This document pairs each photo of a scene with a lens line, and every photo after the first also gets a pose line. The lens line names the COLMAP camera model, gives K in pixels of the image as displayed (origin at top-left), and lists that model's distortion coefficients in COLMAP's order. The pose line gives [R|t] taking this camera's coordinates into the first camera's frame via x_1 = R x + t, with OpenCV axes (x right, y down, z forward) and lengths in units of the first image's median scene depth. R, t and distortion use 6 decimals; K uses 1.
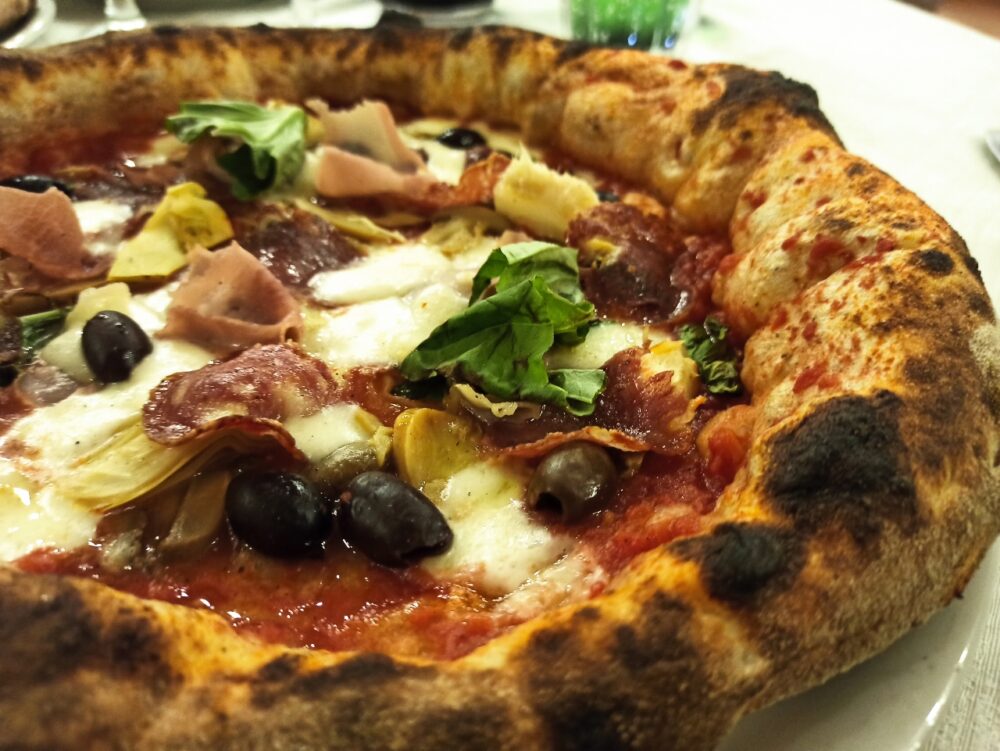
lens RADIAL K [[786.0, 0, 535.6], [0, 786.0, 377.6], [0, 0, 1]] dist [0.015765, -0.070634]
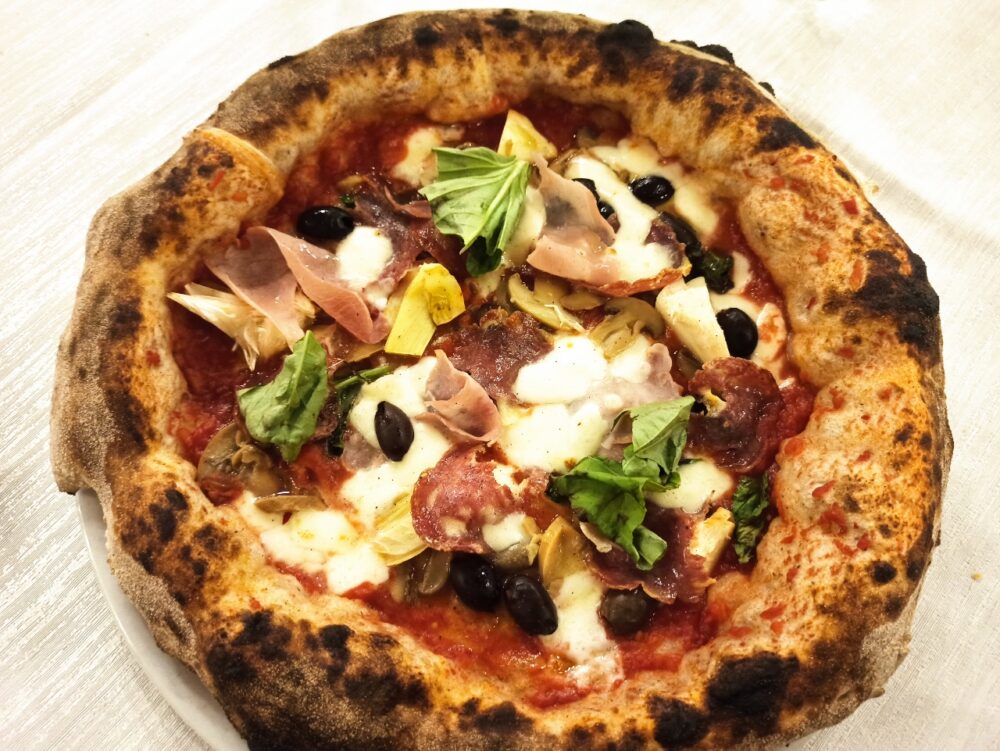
lens RADIAL K [[786.0, 0, 535.6], [0, 786.0, 377.6], [0, 0, 1]] dist [0.015765, -0.070634]
pose [[0.955478, 0.278328, -0.097956, -0.115781], [-0.177023, 0.806329, 0.564354, -1.187647], [0.236060, -0.521887, 0.819701, -0.259484]]
